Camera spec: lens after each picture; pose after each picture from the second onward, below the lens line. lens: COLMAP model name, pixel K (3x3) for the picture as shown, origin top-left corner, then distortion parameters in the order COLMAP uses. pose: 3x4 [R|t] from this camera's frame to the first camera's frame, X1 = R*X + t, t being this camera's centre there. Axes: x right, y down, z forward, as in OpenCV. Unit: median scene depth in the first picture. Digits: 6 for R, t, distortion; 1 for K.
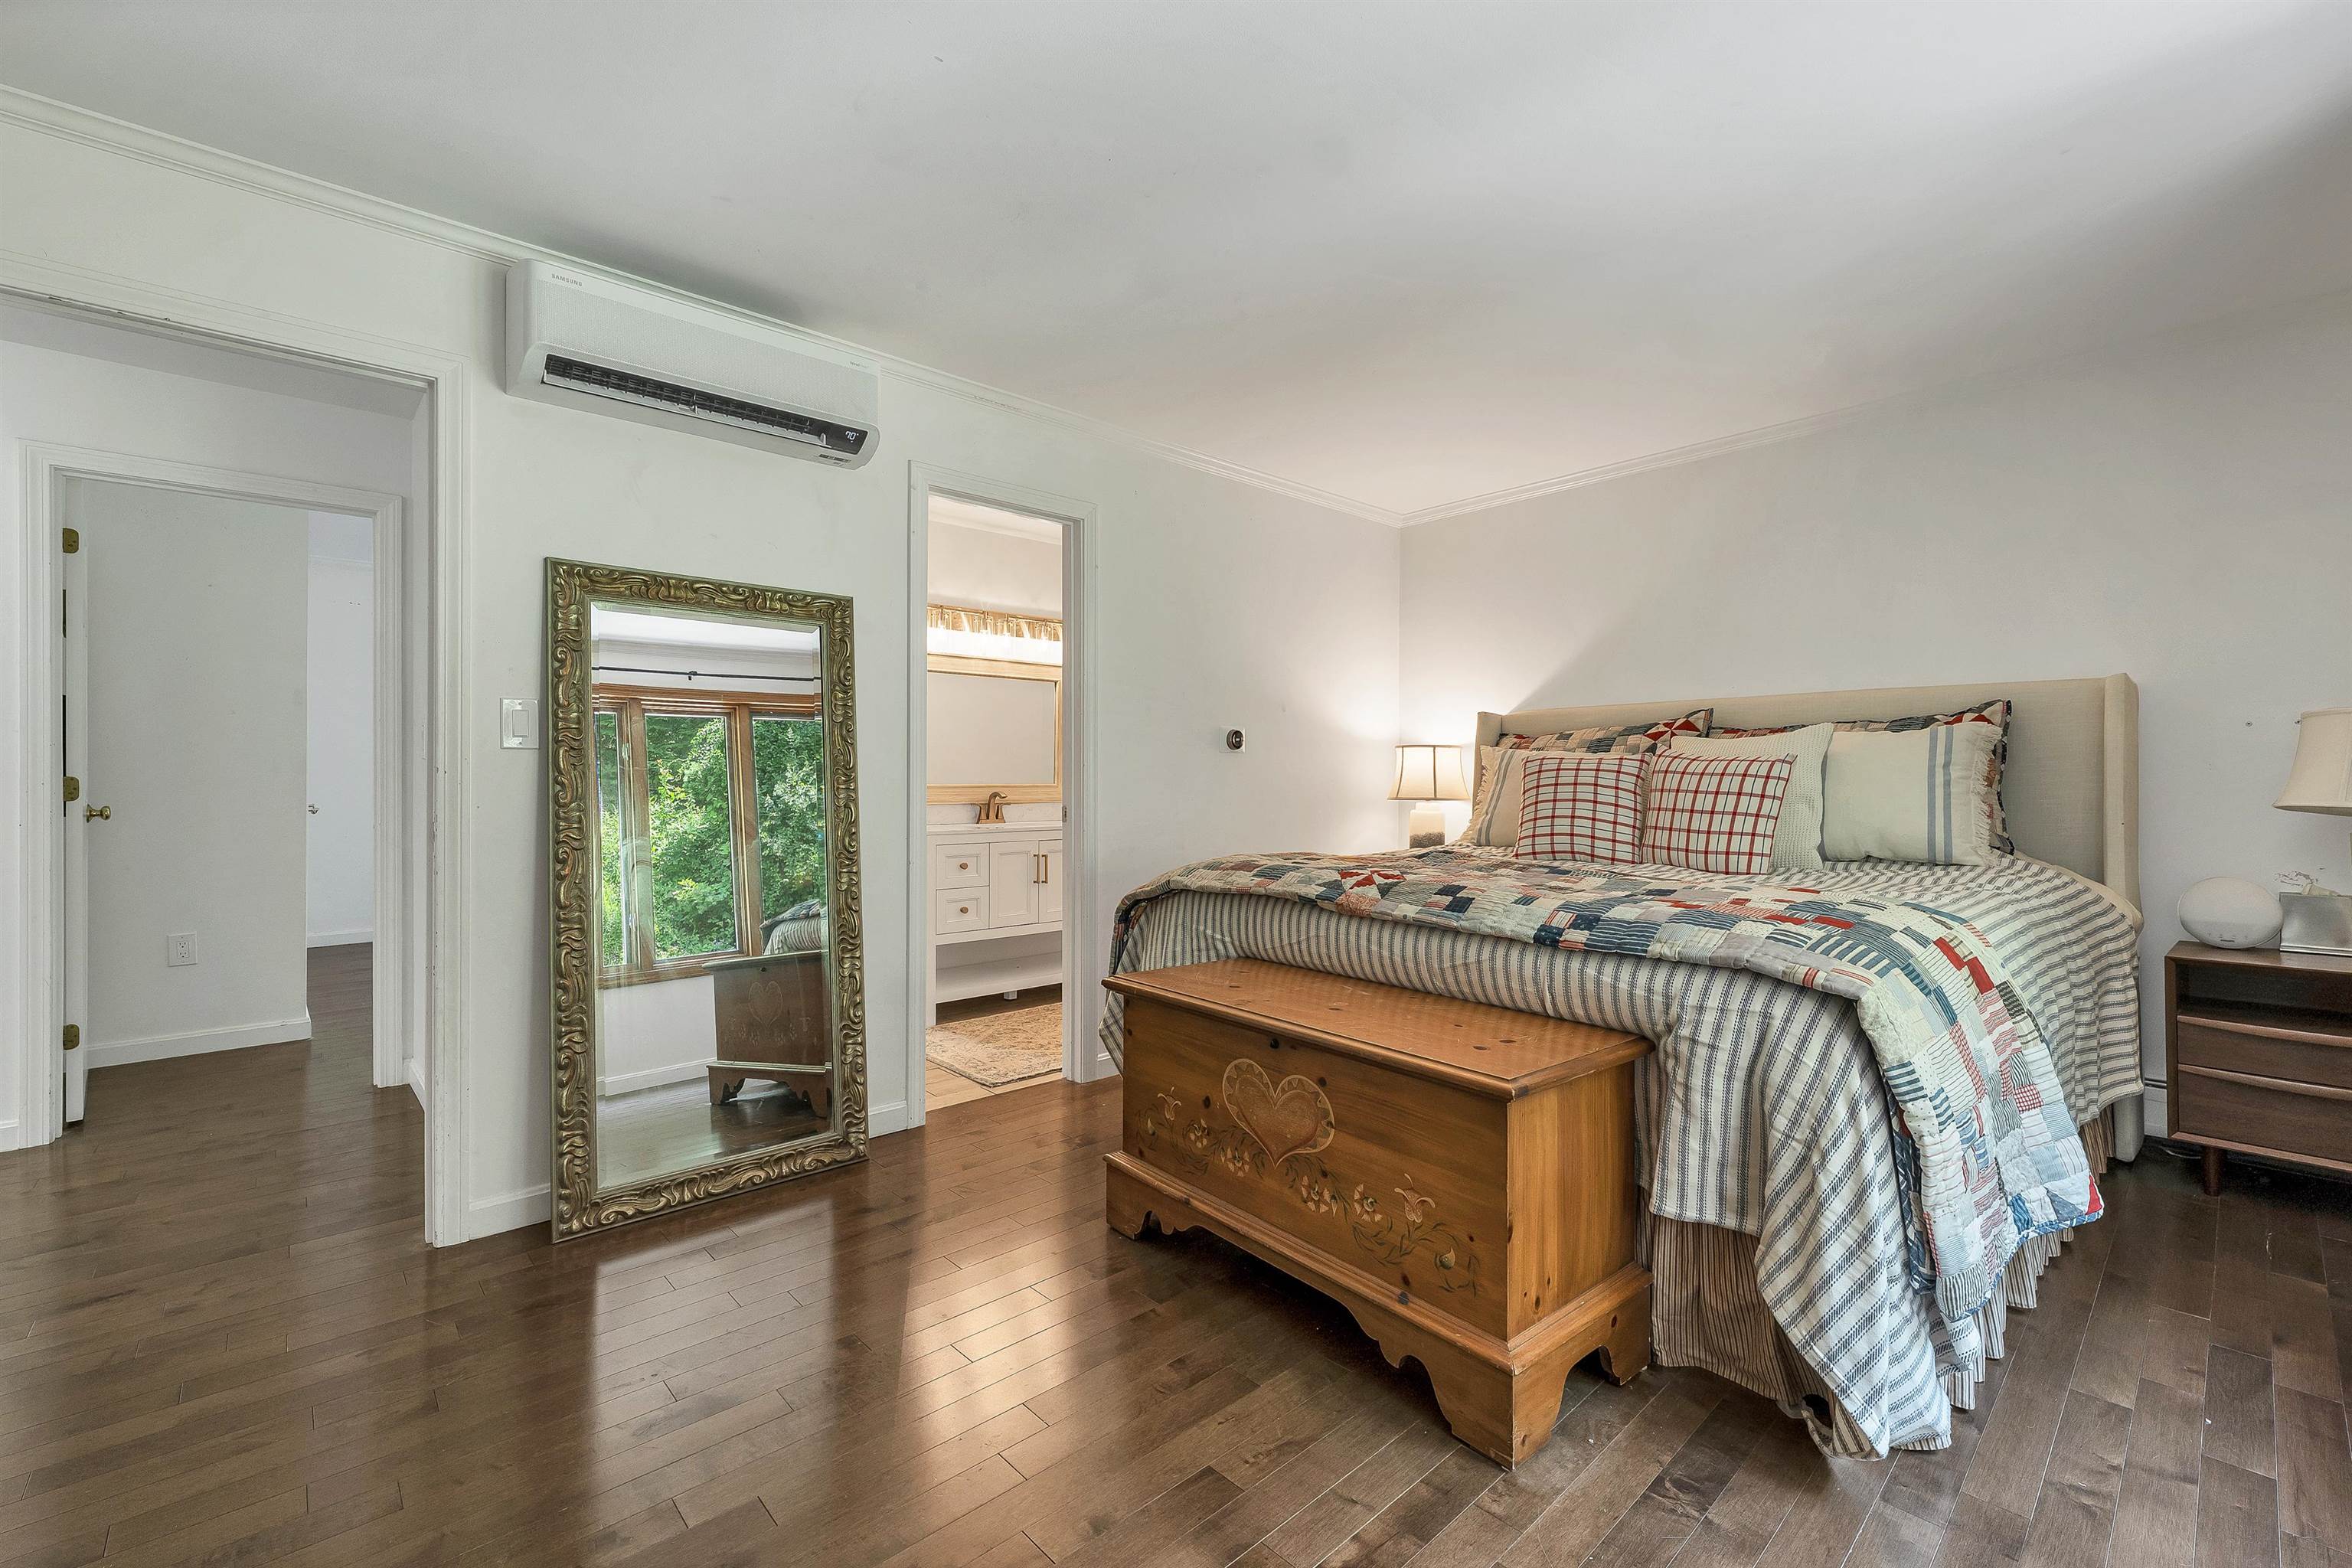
lens RADIAL K [[957.8, 0, 1176.3], [0, 957.8, 769.0], [0, 0, 1]] dist [-0.001354, -0.000384]
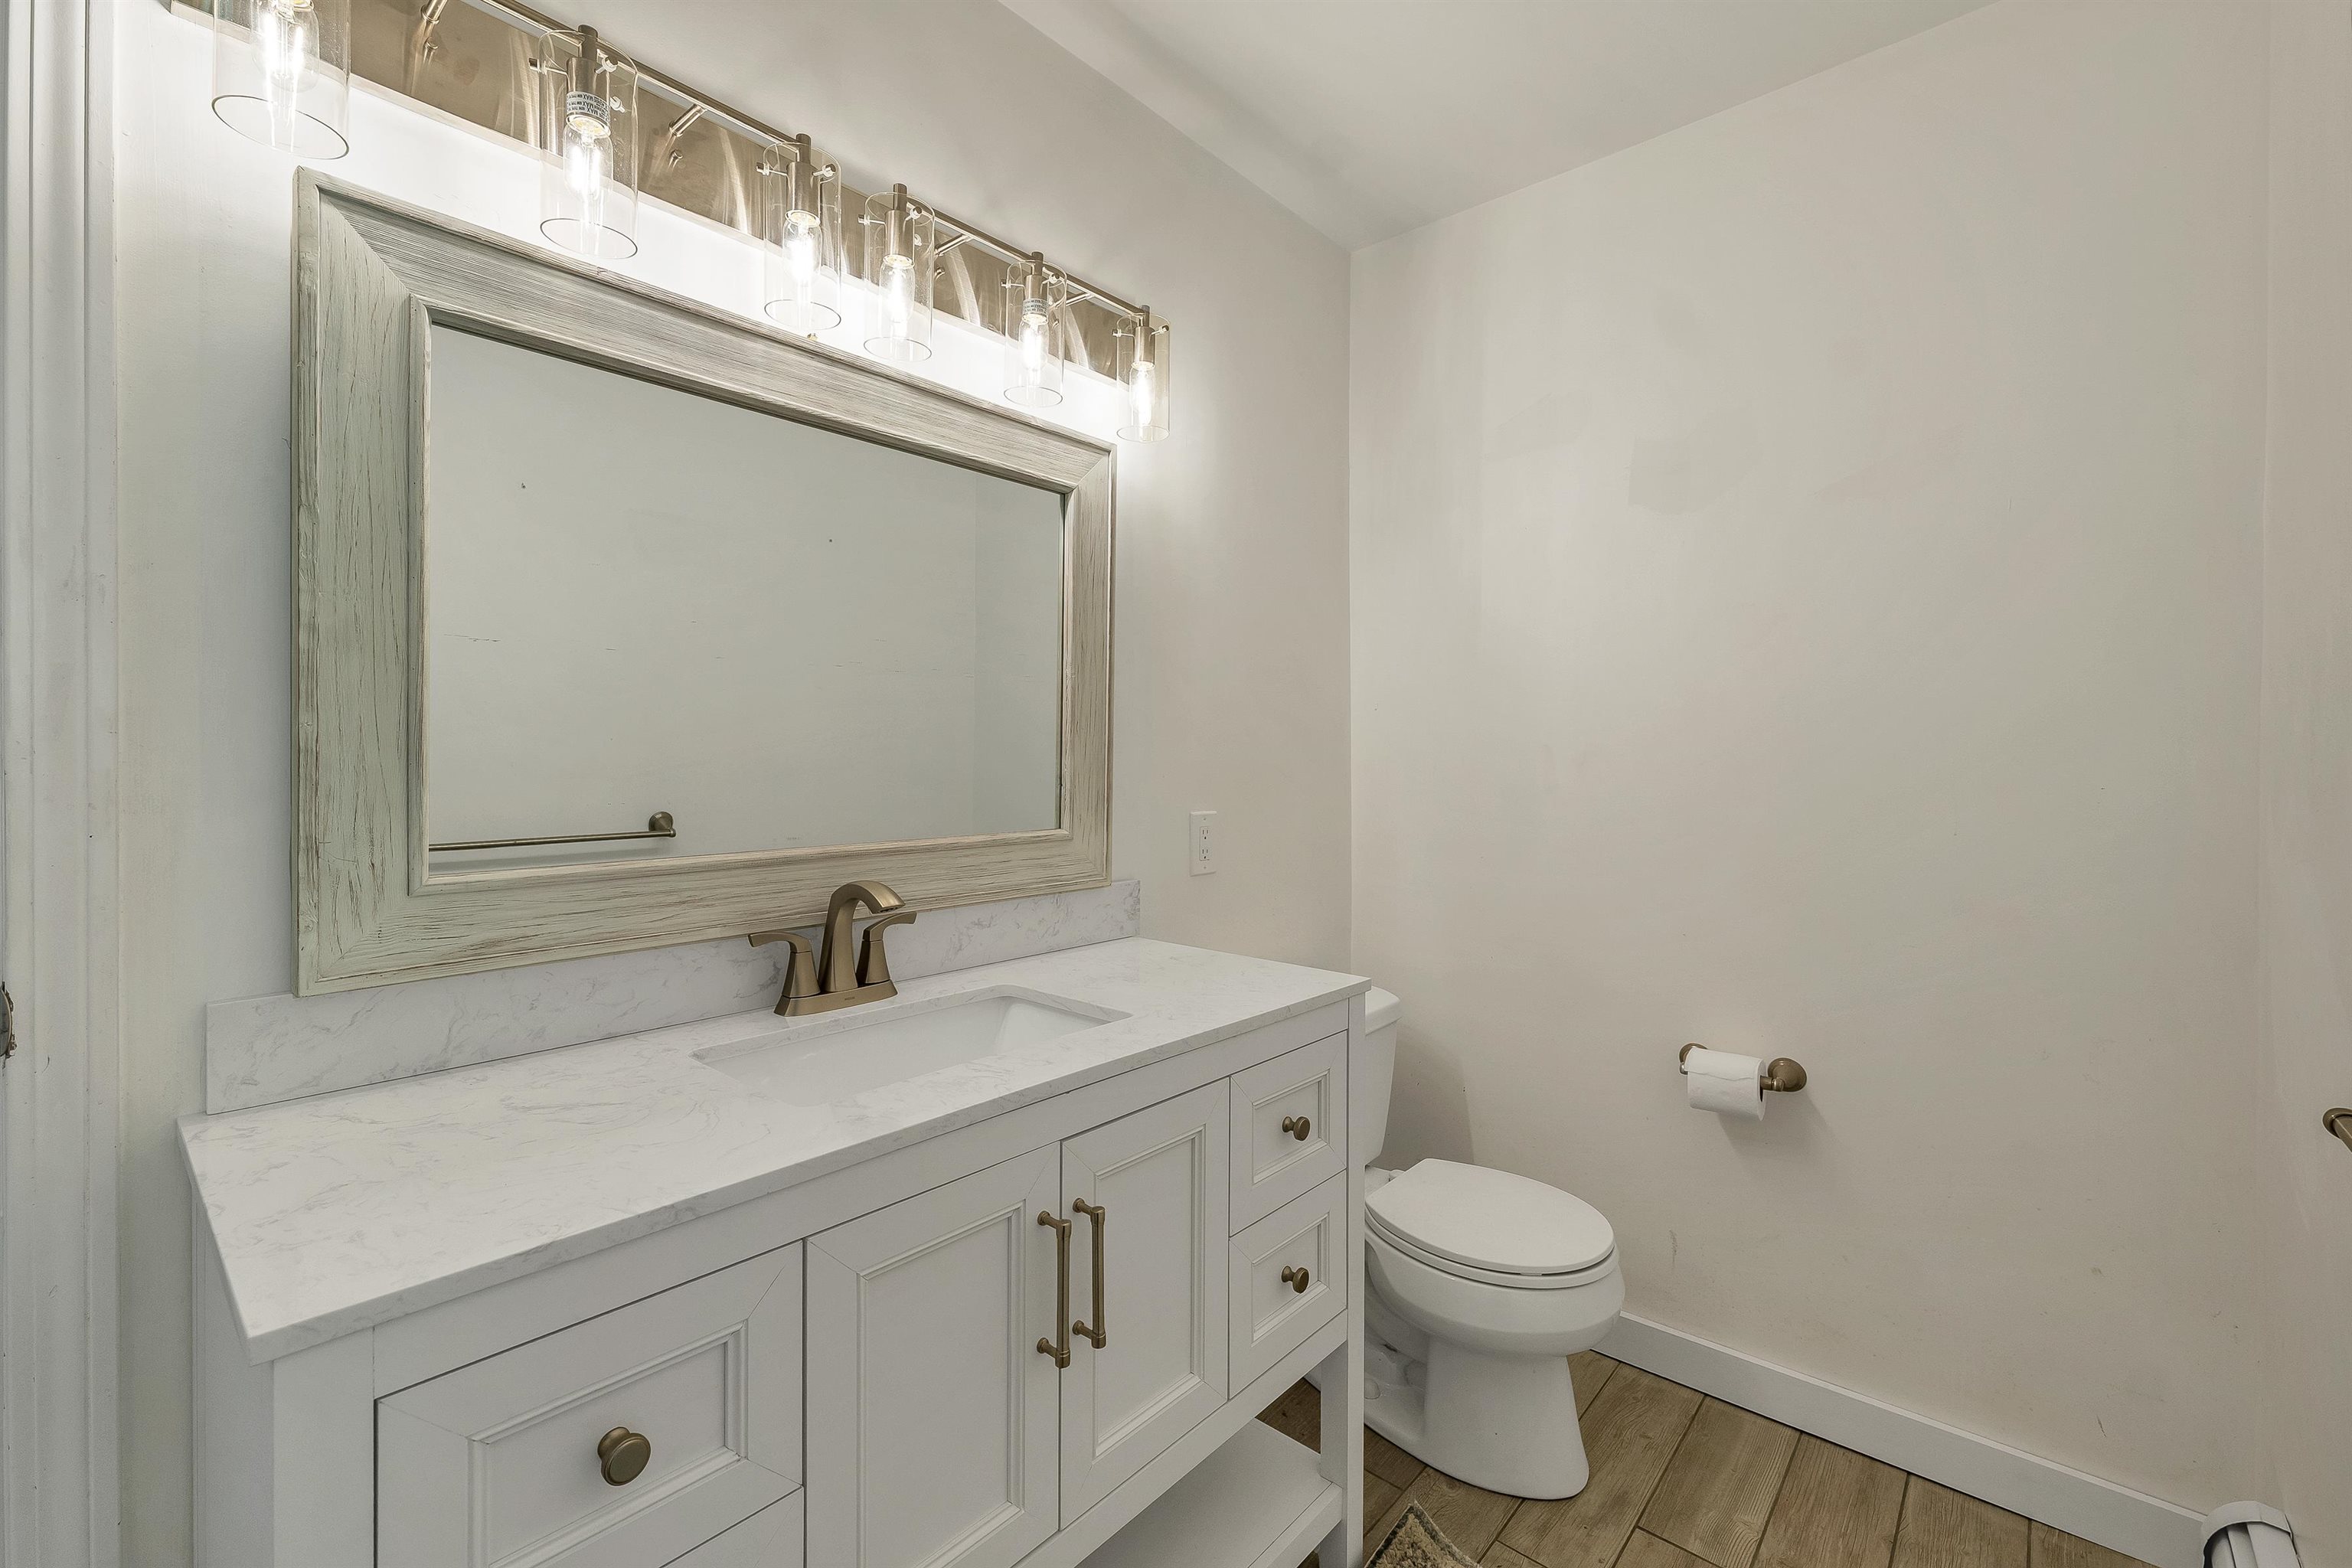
lens RADIAL K [[957.8, 0, 1174.4], [0, 957.8, 772.8], [0, 0, 1]] dist [-0.001354, -0.000384]
pose [[0.993115, 0.002716, 0.117110, -0.136701], [-0.003725, 0.999958, 0.008400, -0.006429], [-0.117082, -0.008779, 0.993083, 0.749630]]
